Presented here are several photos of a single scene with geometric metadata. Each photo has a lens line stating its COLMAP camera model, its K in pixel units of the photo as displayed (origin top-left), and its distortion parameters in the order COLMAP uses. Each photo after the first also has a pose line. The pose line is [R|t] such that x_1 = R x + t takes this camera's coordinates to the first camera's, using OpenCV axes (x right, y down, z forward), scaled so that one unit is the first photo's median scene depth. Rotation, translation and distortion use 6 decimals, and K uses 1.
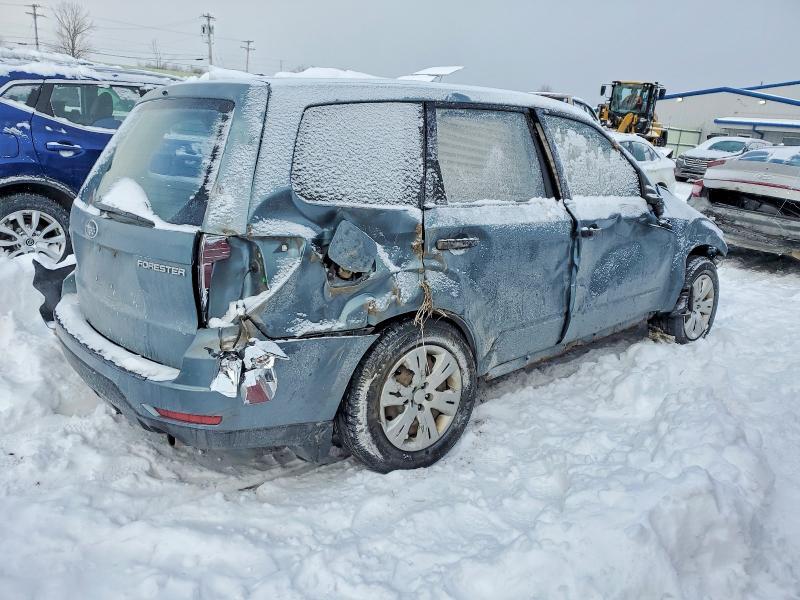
lens RADIAL K [[620.2, 0, 400.0], [0, 620.2, 300.0], [0, 0, 1]] dist [0.023586, 0.004968]
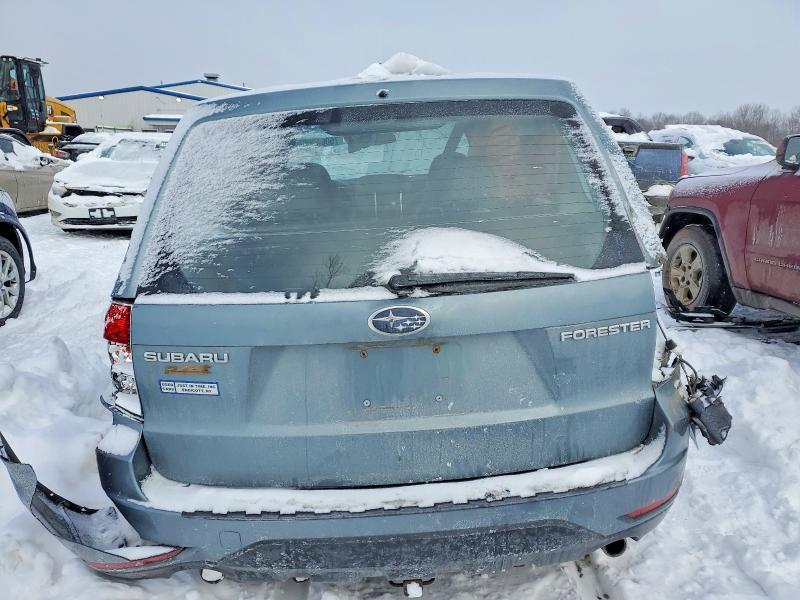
lens RADIAL K [[620.2, 0, 400.0], [0, 620.2, 300.0], [0, 0, 1]] dist [0.023586, 0.004968]
pose [[0.624009, -0.258895, 0.737283, -1.032113], [0.256959, 0.959033, 0.119282, -0.228156], [-0.737960, 0.115019, 0.664970, 0.663732]]
